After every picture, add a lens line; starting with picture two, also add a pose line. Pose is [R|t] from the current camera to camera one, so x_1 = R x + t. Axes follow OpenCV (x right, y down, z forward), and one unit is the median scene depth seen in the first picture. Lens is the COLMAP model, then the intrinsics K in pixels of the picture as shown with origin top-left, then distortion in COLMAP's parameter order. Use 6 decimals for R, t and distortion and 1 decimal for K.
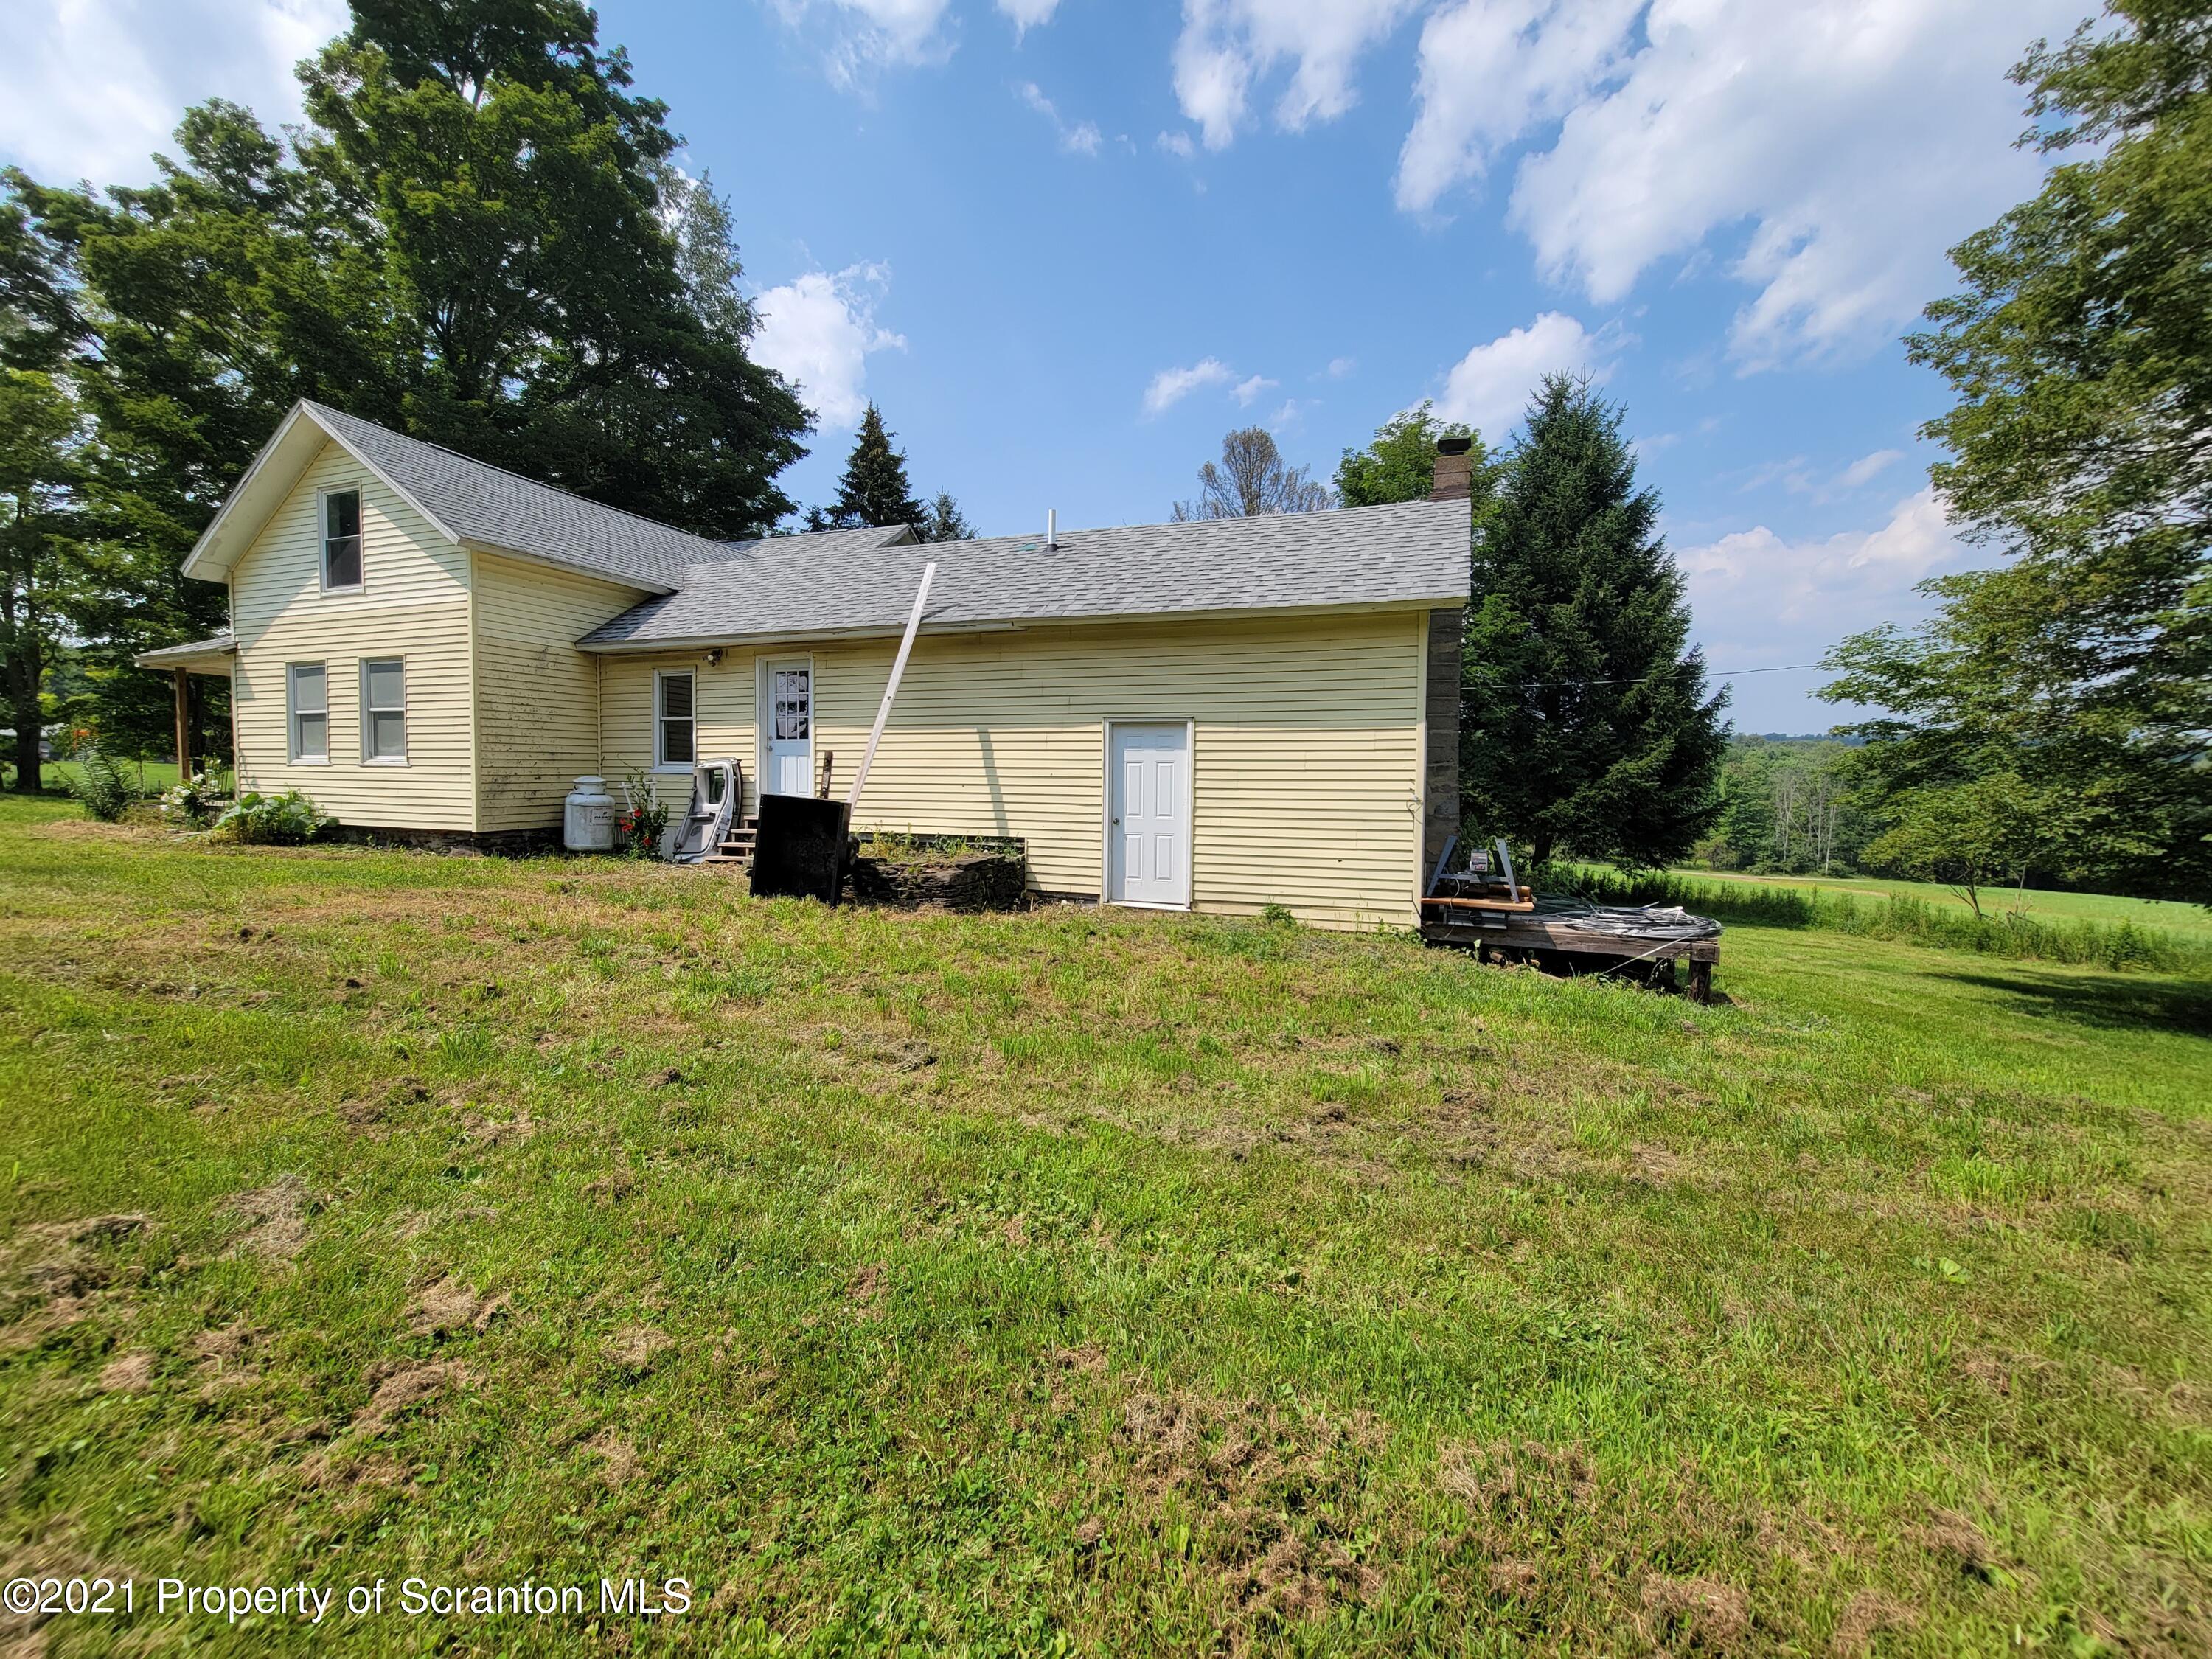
lens RADIAL K [[897.3, 0, 1096.9], [0, 897.3, 822.6], [0, 0, 1]] dist [-0.002176, -0.001683]
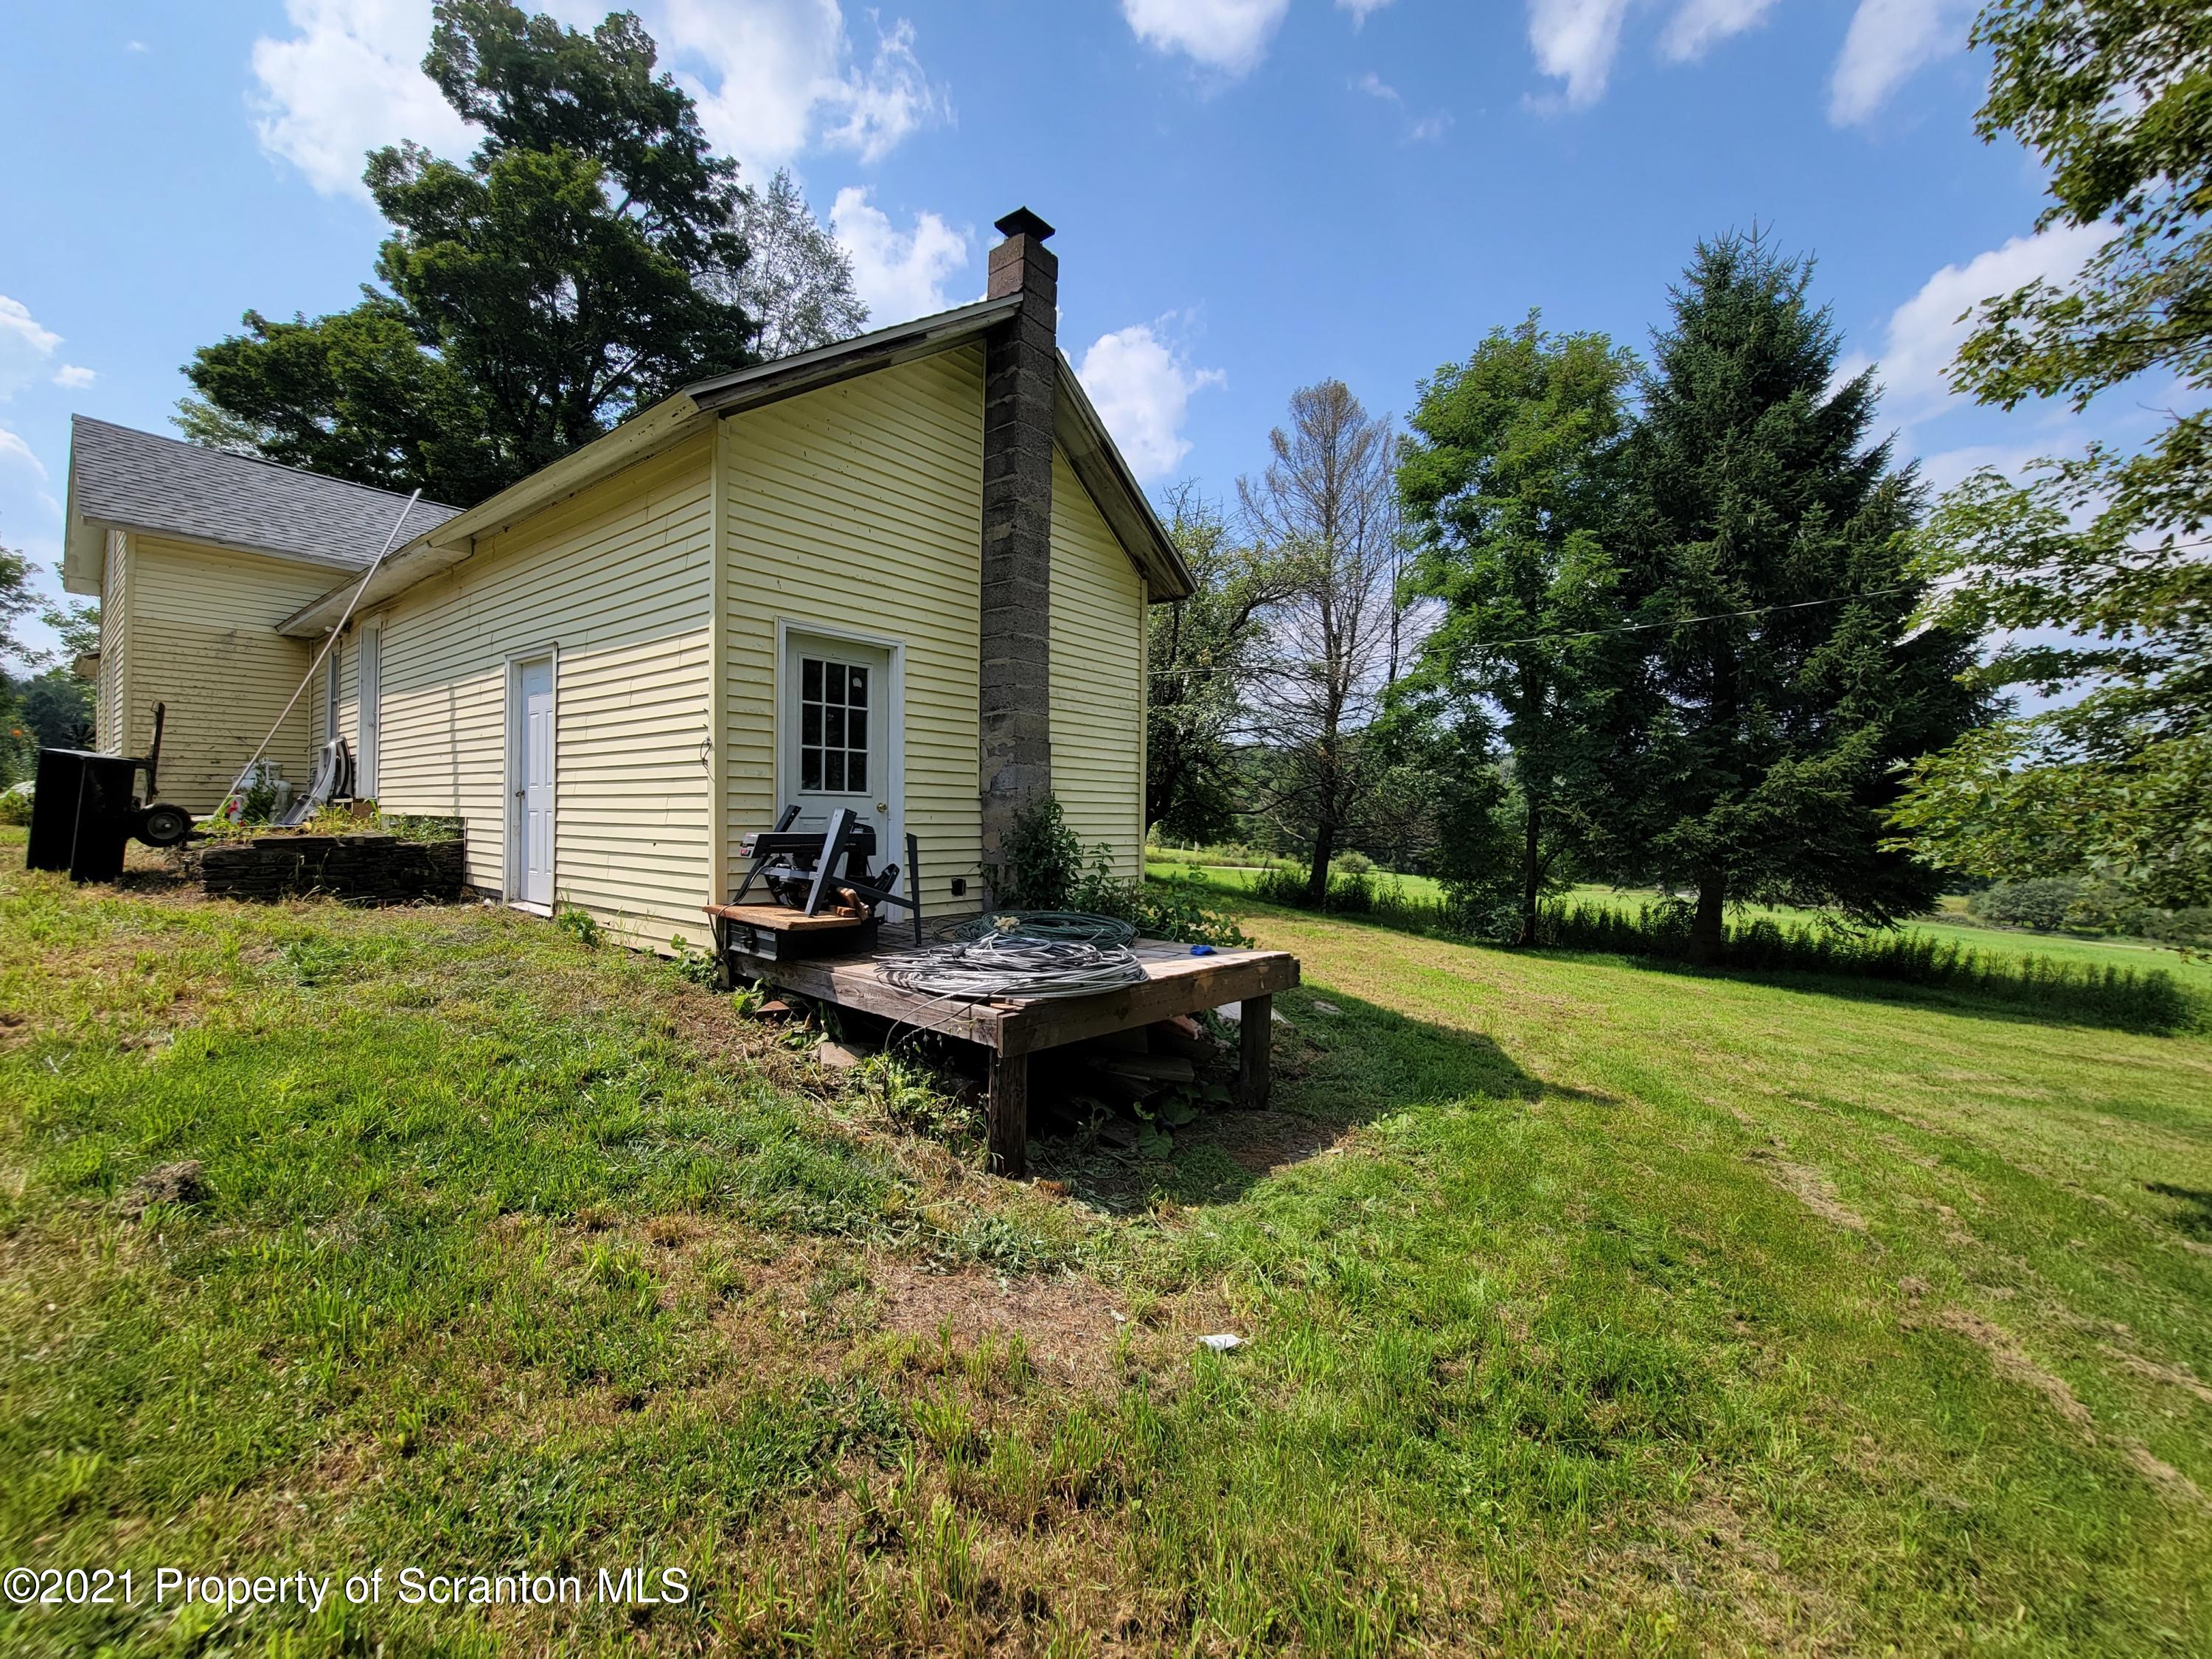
lens RADIAL K [[897.3, 0, 1109.9], [0, 897.3, 825.0], [0, 0, 1]] dist [-0.002176, -0.001683]
pose [[0.947659, 0.007932, -0.319186, 0.314774], [-0.022402, 0.998879, -0.041690, 0.019368], [0.318498, 0.046659, 0.946775, 0.197479]]
